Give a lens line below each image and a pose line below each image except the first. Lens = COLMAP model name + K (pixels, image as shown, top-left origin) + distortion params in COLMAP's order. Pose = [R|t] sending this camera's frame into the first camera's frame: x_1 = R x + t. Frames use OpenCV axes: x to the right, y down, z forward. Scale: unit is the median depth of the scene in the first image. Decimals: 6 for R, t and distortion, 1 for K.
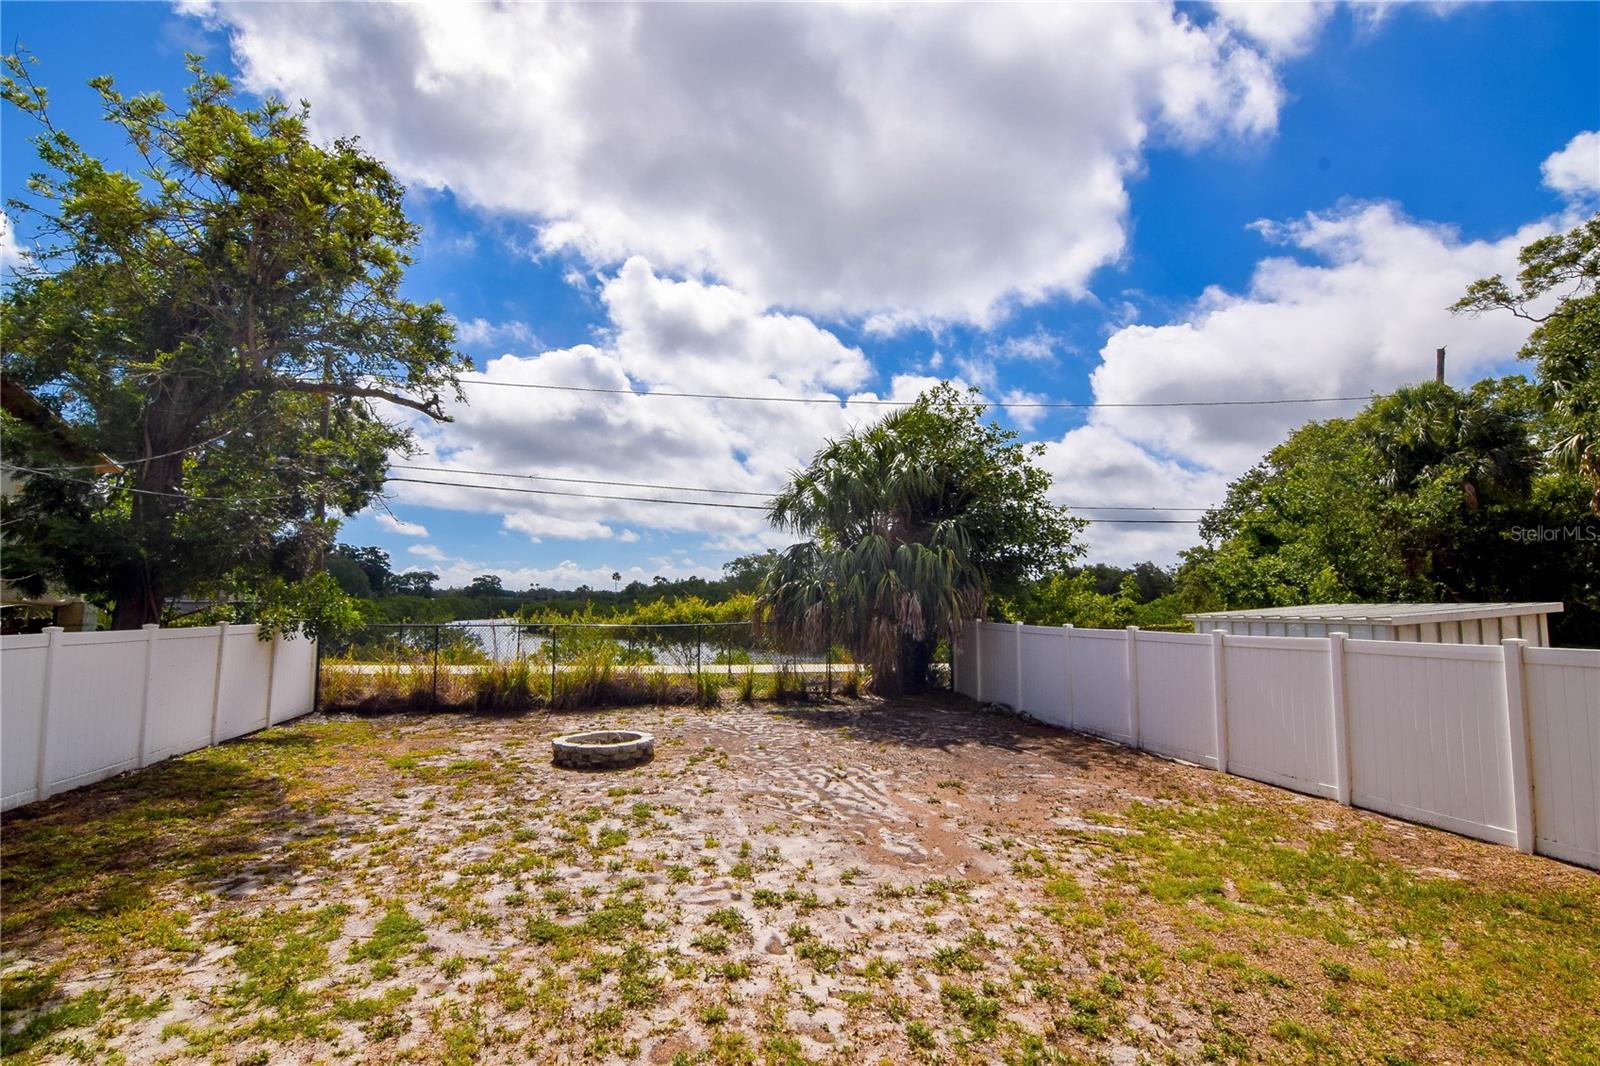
lens RADIAL K [[749.9, 0, 800.0], [0, 749.9, 533.0], [0, 0, 1]] dist [-0.029269, -0.000373]
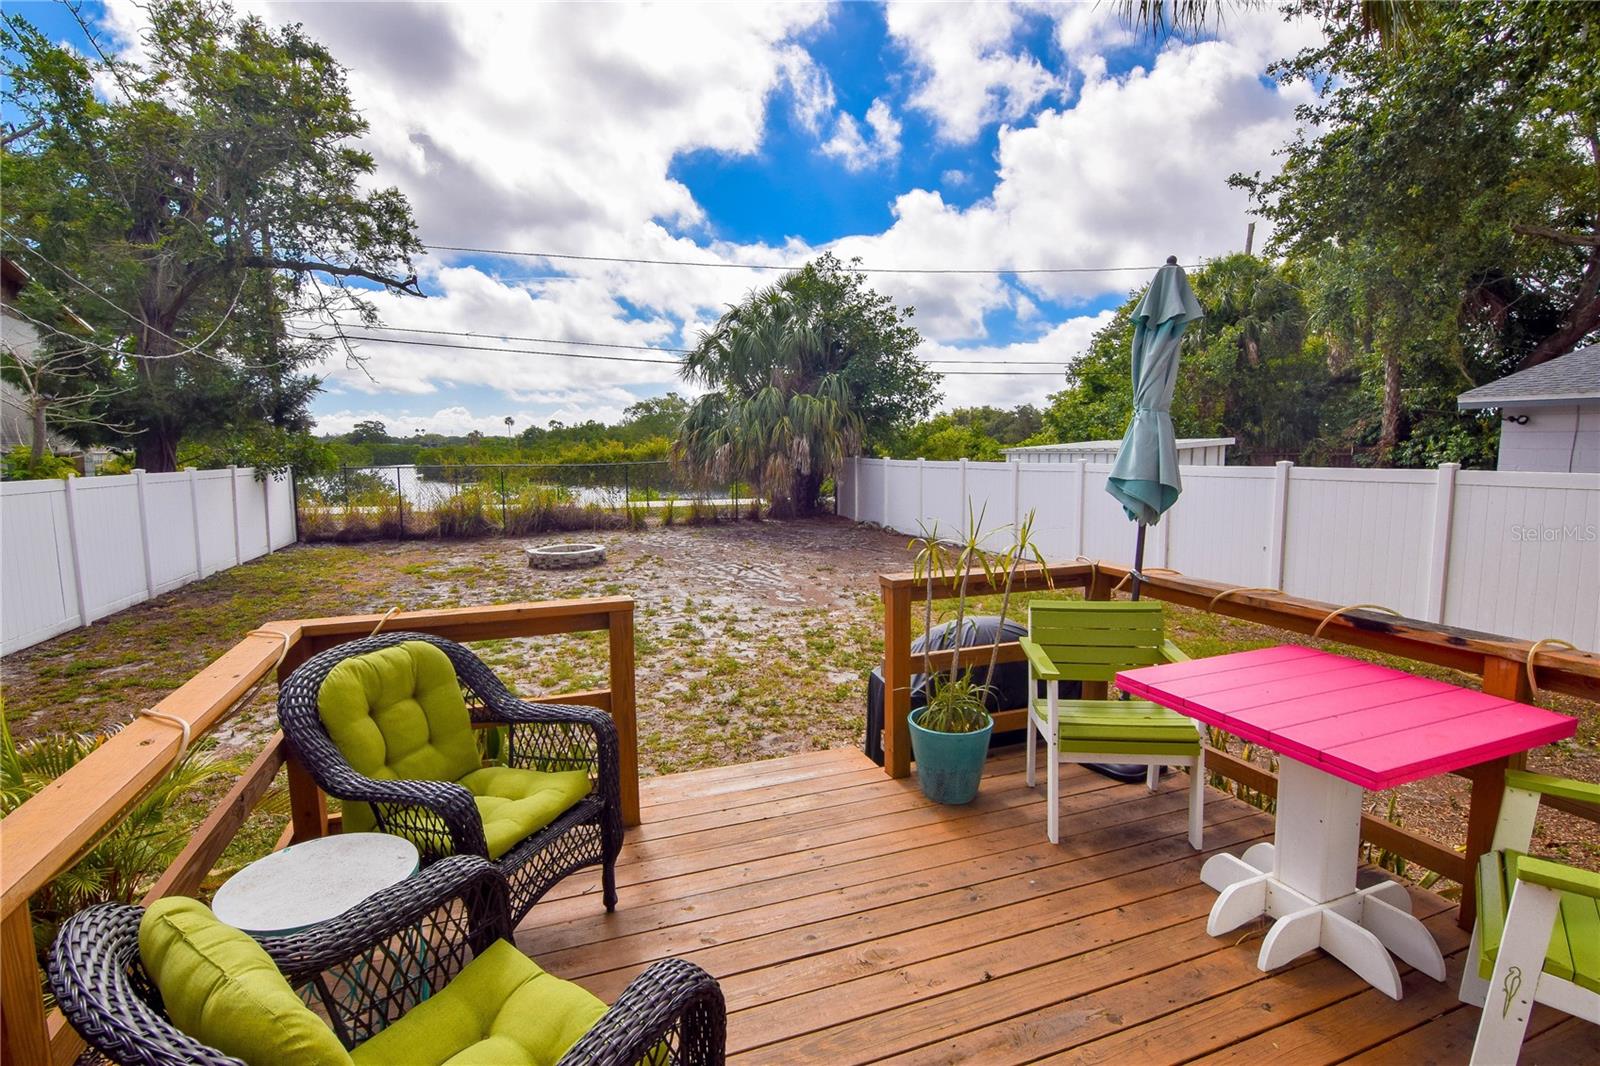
lens RADIAL K [[789.1, 0, 800.0], [0, 789.1, 533.0], [0, 0, 1]] dist [0.004441, -0.000562]
pose [[0.991406, -0.025744, 0.128263, -0.025507], [-0.000520, 0.979664, 0.200646, -0.022306], [-0.130820, -0.198989, 0.971231, -0.292425]]
